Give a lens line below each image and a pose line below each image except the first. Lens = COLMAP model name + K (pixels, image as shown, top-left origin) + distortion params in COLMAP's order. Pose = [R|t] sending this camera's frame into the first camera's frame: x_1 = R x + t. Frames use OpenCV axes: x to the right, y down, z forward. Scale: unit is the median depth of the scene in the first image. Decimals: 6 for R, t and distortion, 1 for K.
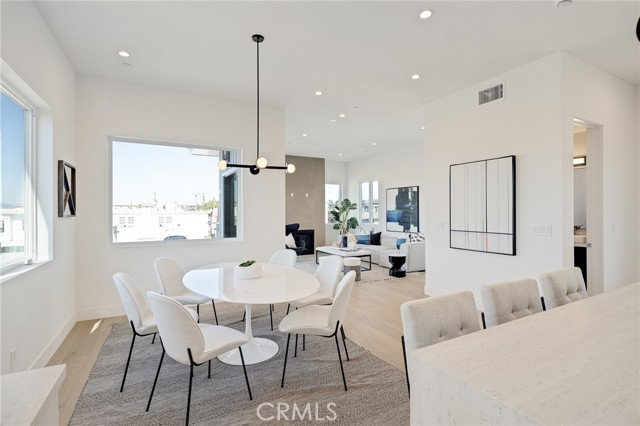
lens RADIAL K [[306.1, 0, 322.9], [0, 306.1, 216.3], [0, 0, 1]] dist [0.005258, 0.001386]
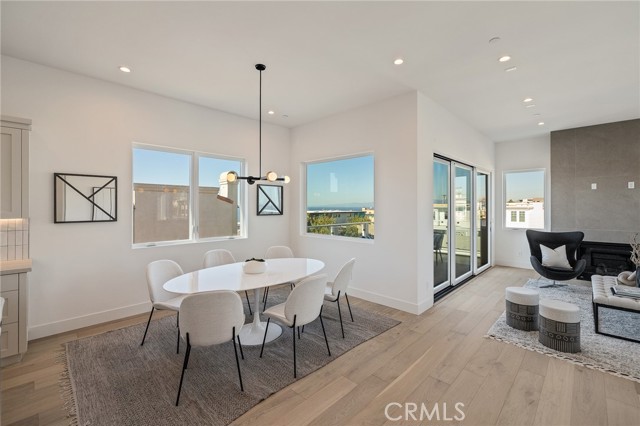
lens RADIAL K [[272.2, 0, 320.6], [0, 272.2, 207.7], [0, 0, 1]] dist [-0.003447, 0.000002]
pose [[0.290914, 0.006725, -0.956725, 0.311603], [-0.011397, 0.999929, 0.003563, -0.023410], [0.956681, 0.009867, 0.290970, 0.316167]]
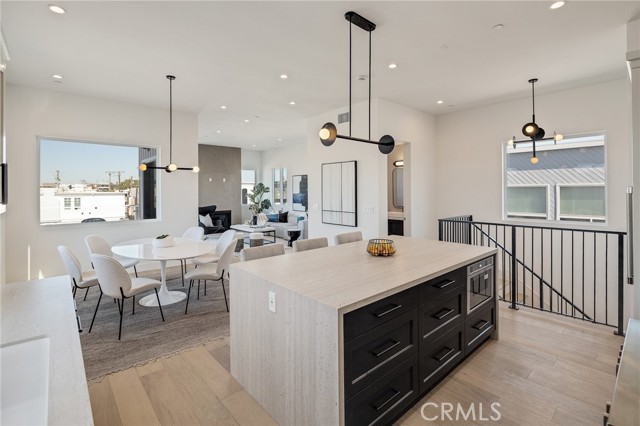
lens RADIAL K [[306.1, 0, 322.7], [0, 306.1, 193.3], [0, 0, 1]] dist [0.005258, 0.001386]
pose [[0.976408, -0.002452, 0.215921, 0.066500], [0.003686, 0.999979, -0.005314, -0.014326], [-0.215903, 0.005985, 0.976396, -0.212323]]
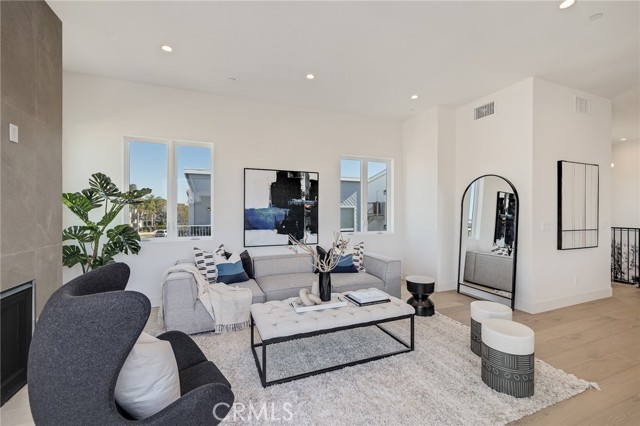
lens RADIAL K [[272.2, 0, 321.8], [0, 272.2, 211.6], [0, 0, 1]] dist [-0.003447, 0.000002]
pose [[0.113610, 0.010749, 0.993467, -0.256208], [0.013877, 0.999827, -0.012405, -0.006473], [-0.993428, 0.015196, 0.113441, 0.860723]]
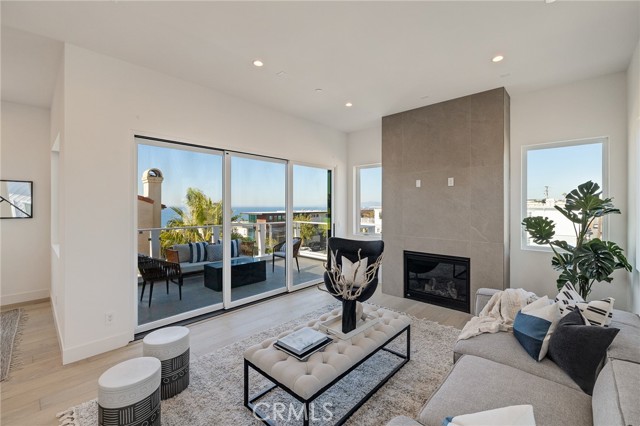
lens RADIAL K [[272.2, 0, 316.0], [0, 272.2, 208.5], [0, 0, 1]] dist [-0.003447, 0.000002]
pose [[0.319770, 0.011261, -0.947428, 0.316369], [-0.013863, 0.999878, 0.007205, -0.032204], [0.947394, 0.010830, 0.319887, 0.767253]]
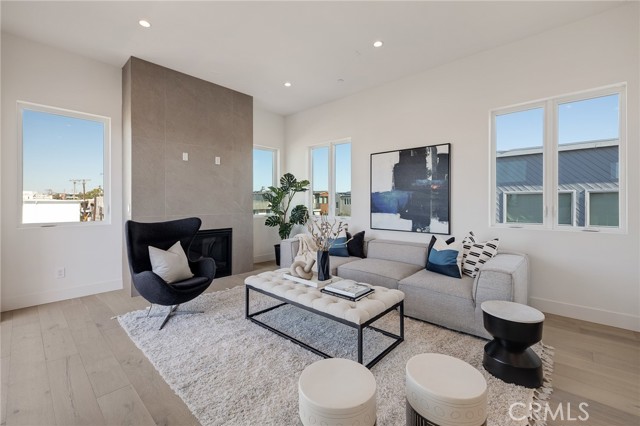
lens RADIAL K [[272.2, 0, 319.9], [0, 272.2, 204.8], [0, 0, 1]] dist [-0.003447, 0.000002]
pose [[0.946556, 0.005669, 0.322491, -0.042242], [-0.003272, 0.999963, -0.007976, 0.008451], [-0.322524, 0.006495, 0.946539, 0.592011]]
